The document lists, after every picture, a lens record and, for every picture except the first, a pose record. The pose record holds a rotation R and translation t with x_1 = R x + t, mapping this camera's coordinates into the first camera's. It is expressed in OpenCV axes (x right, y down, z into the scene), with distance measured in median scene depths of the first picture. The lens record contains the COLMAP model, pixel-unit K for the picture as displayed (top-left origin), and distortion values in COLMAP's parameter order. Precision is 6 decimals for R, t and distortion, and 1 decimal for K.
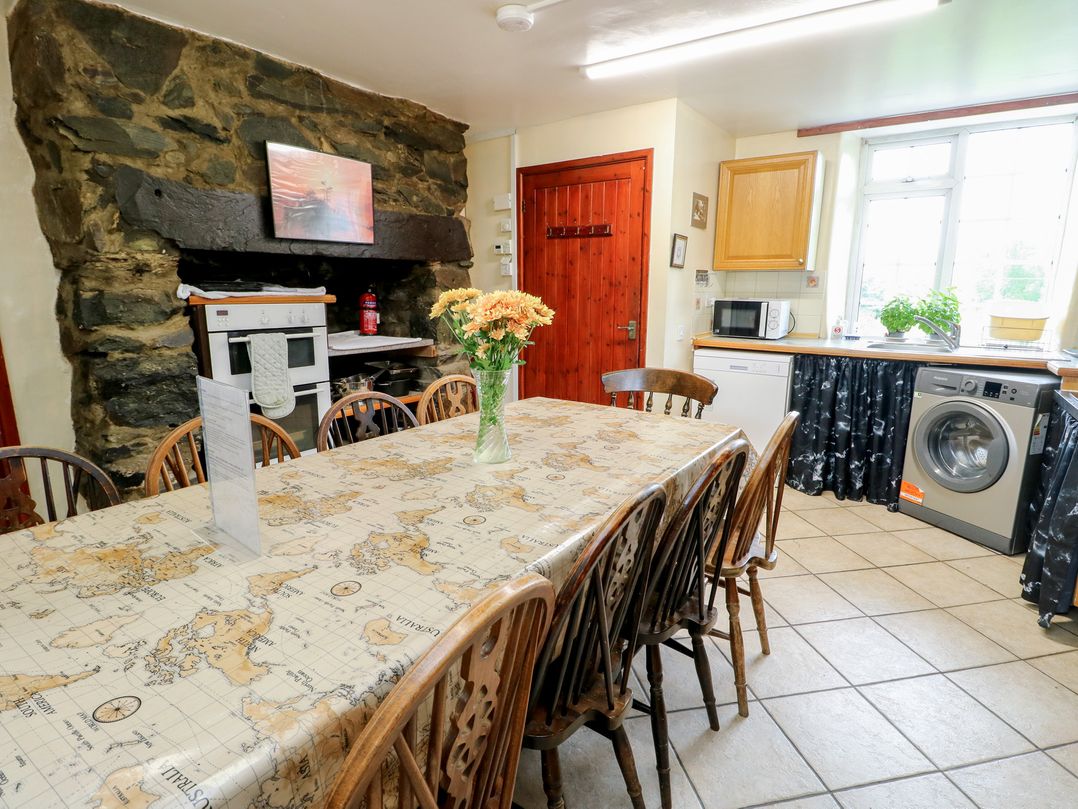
lens RADIAL K [[566.1, 0, 542.8], [0, 566.1, 404.8], [0, 0, 1]] dist [0.000842, -0.011543]
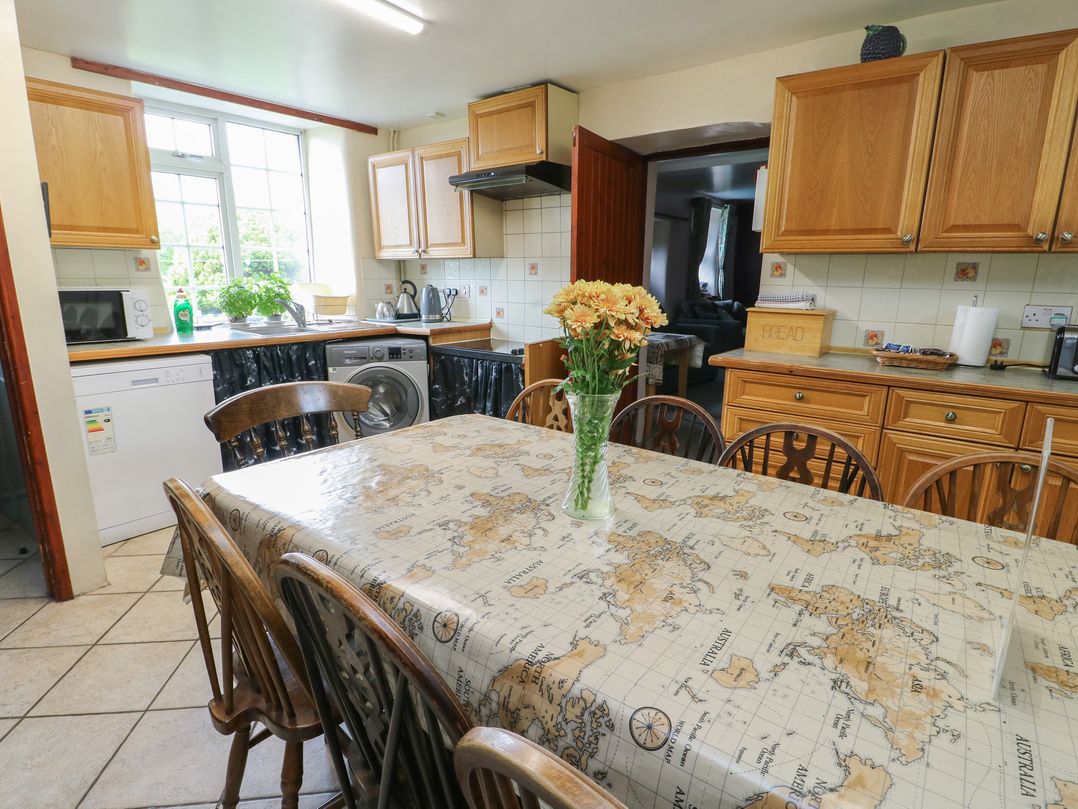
lens RADIAL K [[566.1, 0, 542.8], [0, 566.1, 404.8], [0, 0, 1]] dist [0.000842, -0.011543]
pose [[0.040374, -0.226386, 0.973201, -0.389782], [0.191805, 0.957637, 0.214808, -0.104513], [-0.980602, 0.177992, 0.082086, 0.482403]]
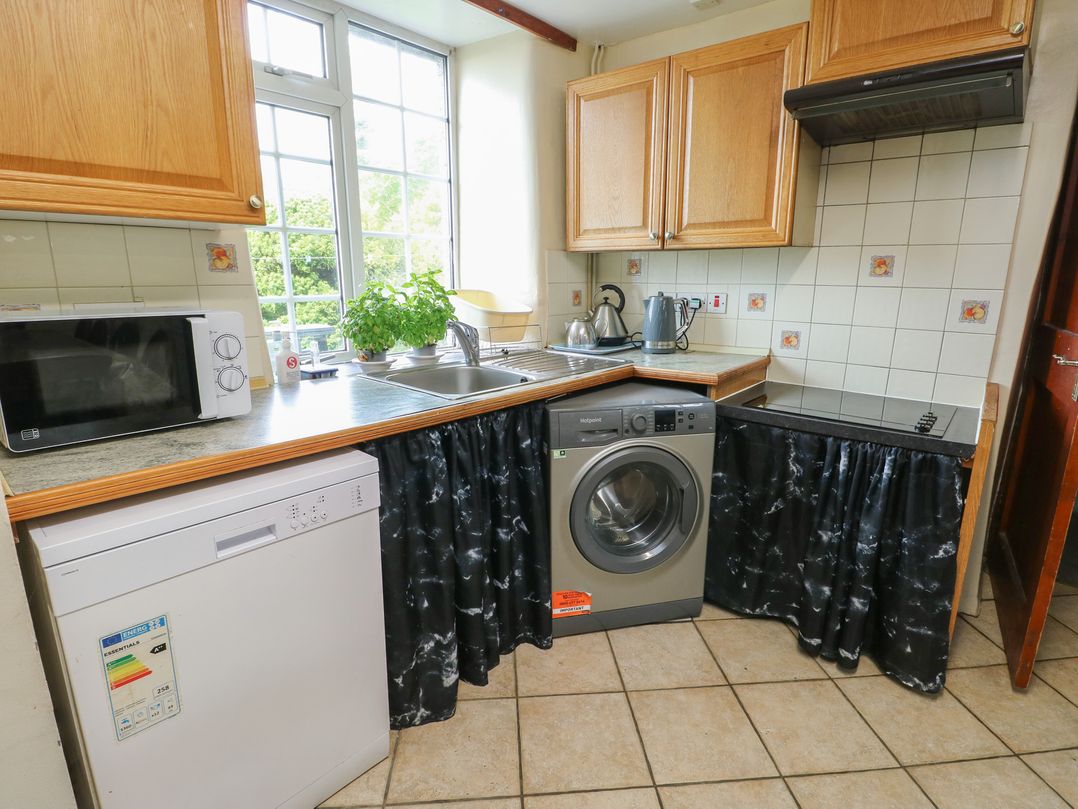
lens RADIAL K [[566.1, 0, 542.8], [0, 566.1, 404.8], [0, 0, 1]] dist [0.000842, -0.011543]
pose [[0.086403, -0.228499, 0.969702, 0.087401], [0.194020, 0.958565, 0.208587, -0.183516], [-0.977185, 0.170120, 0.127156, 0.871890]]
